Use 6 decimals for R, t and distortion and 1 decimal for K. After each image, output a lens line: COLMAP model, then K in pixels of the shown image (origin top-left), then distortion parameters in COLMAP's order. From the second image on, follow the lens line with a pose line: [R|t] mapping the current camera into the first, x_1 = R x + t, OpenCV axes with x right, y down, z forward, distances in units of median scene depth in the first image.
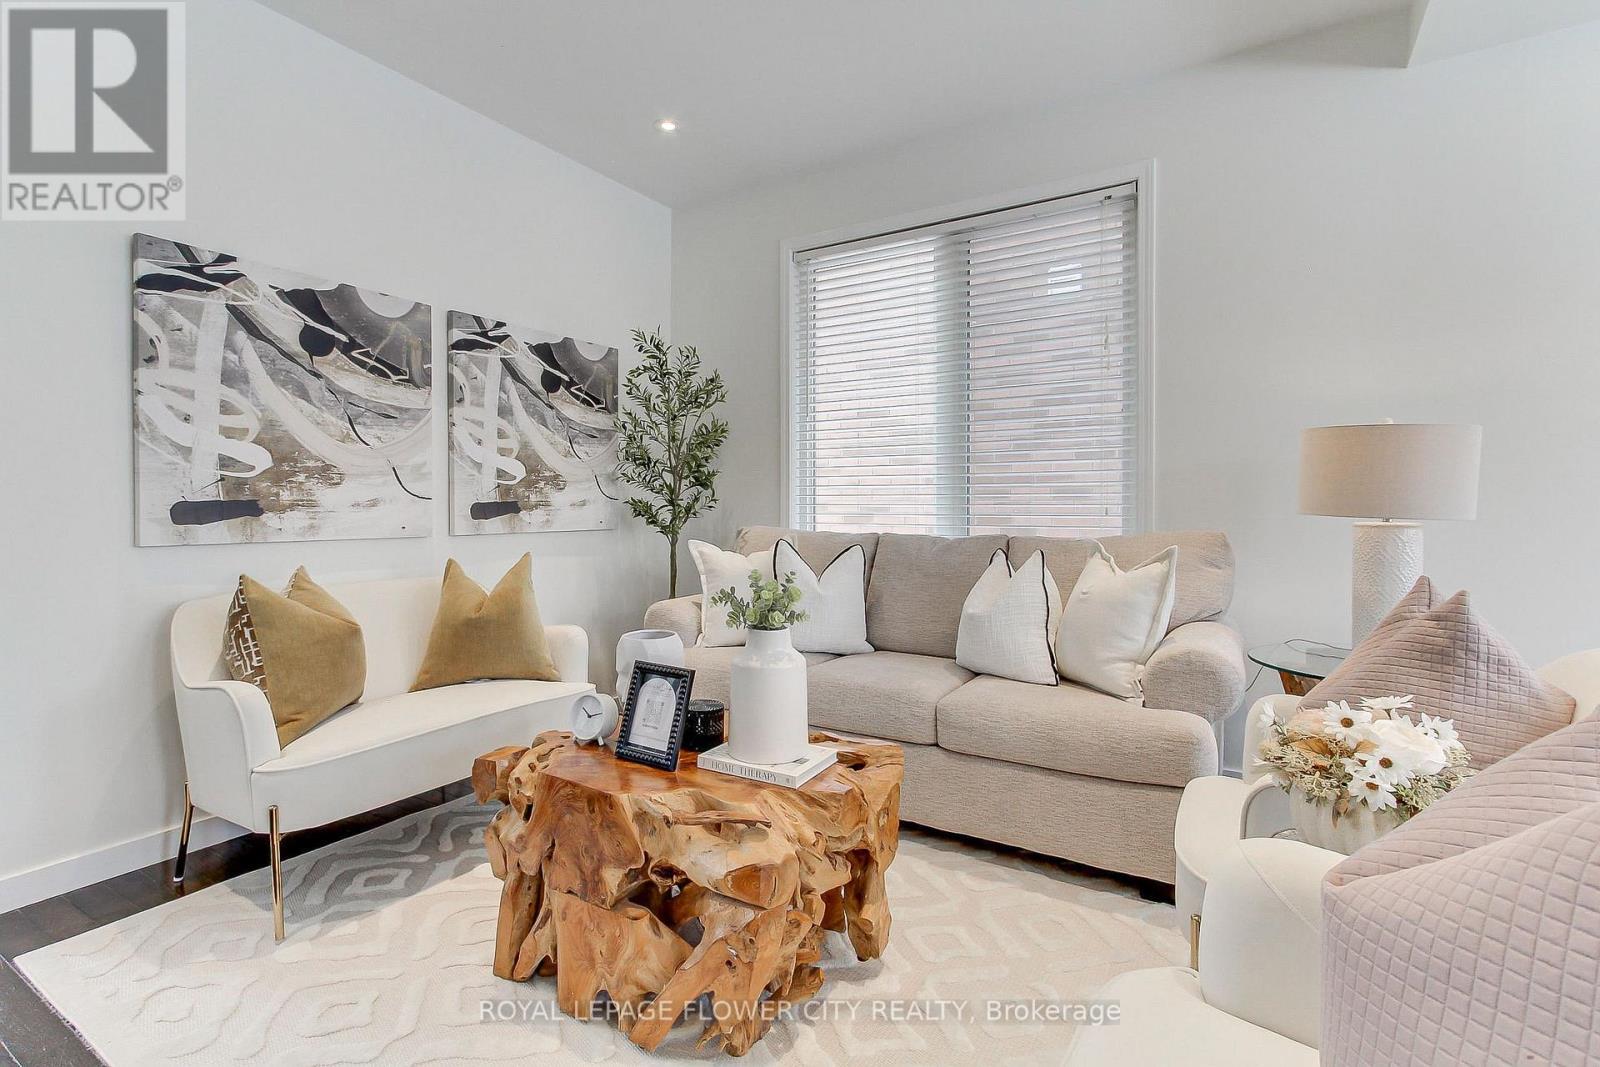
lens RADIAL K [[759.6, 0, 795.7], [0, 759.6, 522.4], [0, 0, 1]] dist [0.001866, 0.000894]
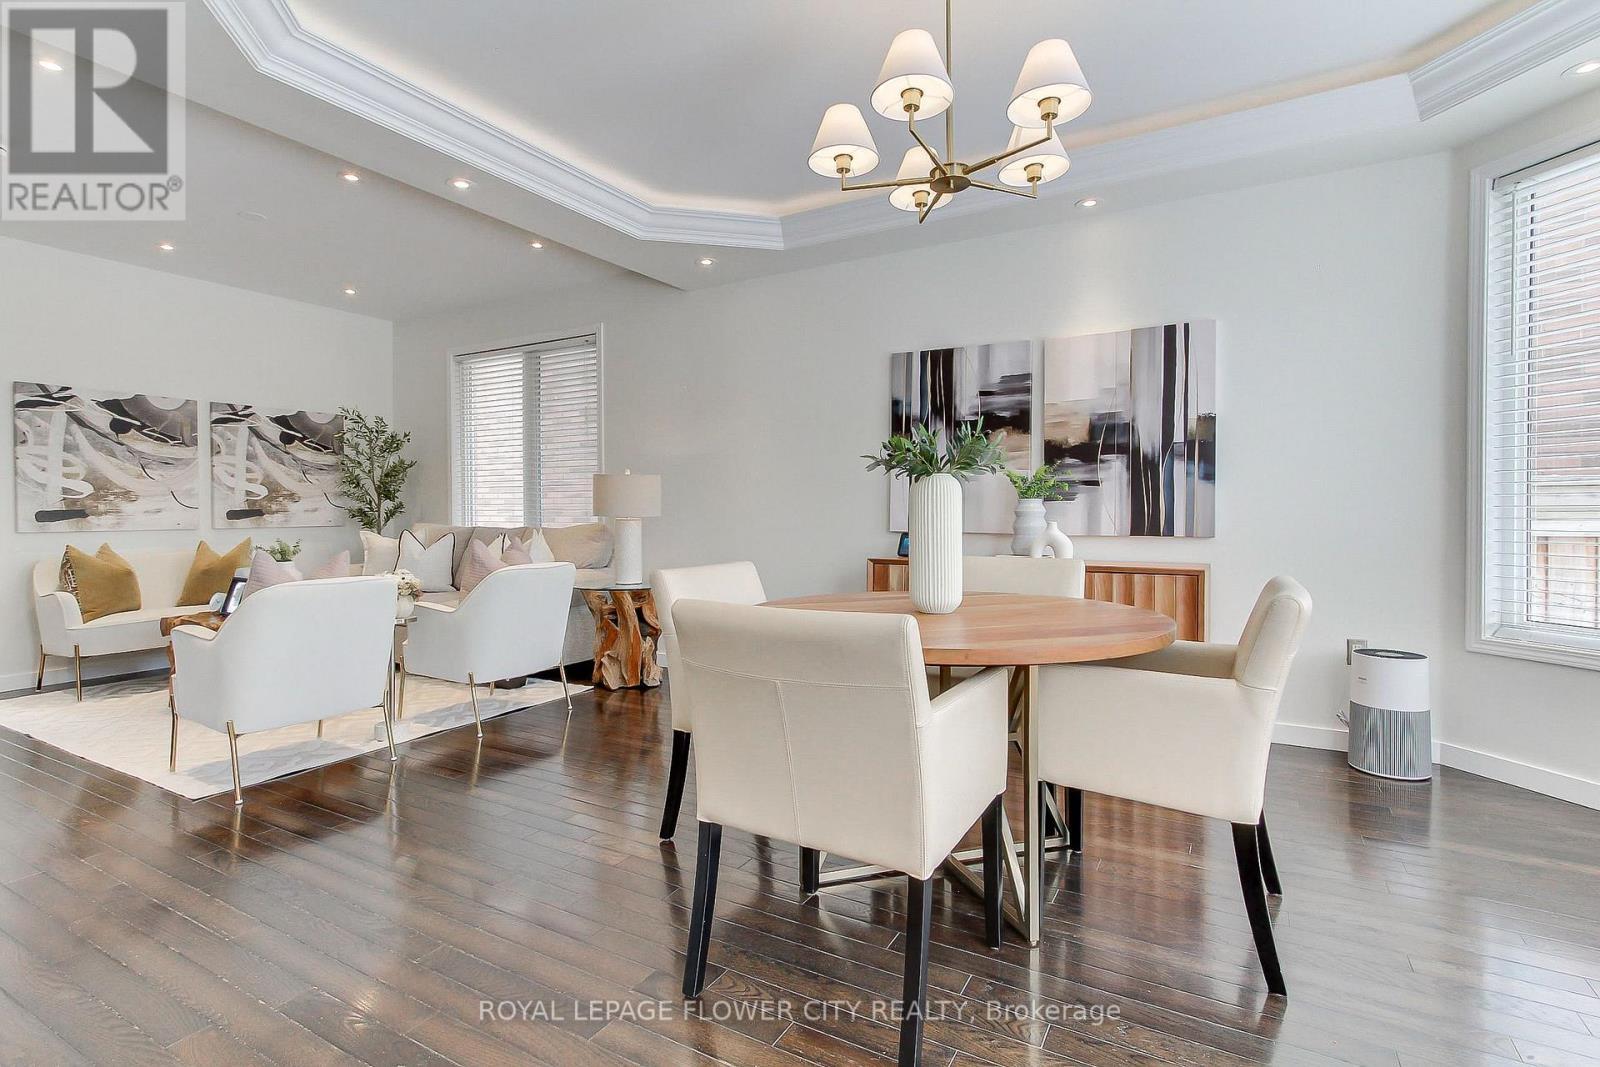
lens RADIAL K [[759.6, 0, 805.9], [0, 759.6, 531.3], [0, 0, 1]] dist [0.001866, 0.000894]
pose [[0.999068, -0.002116, 0.043117, 0.966514], [0.001728, 0.999958, 0.009048, 0.010957], [-0.043134, -0.008965, 0.999029, -0.946947]]
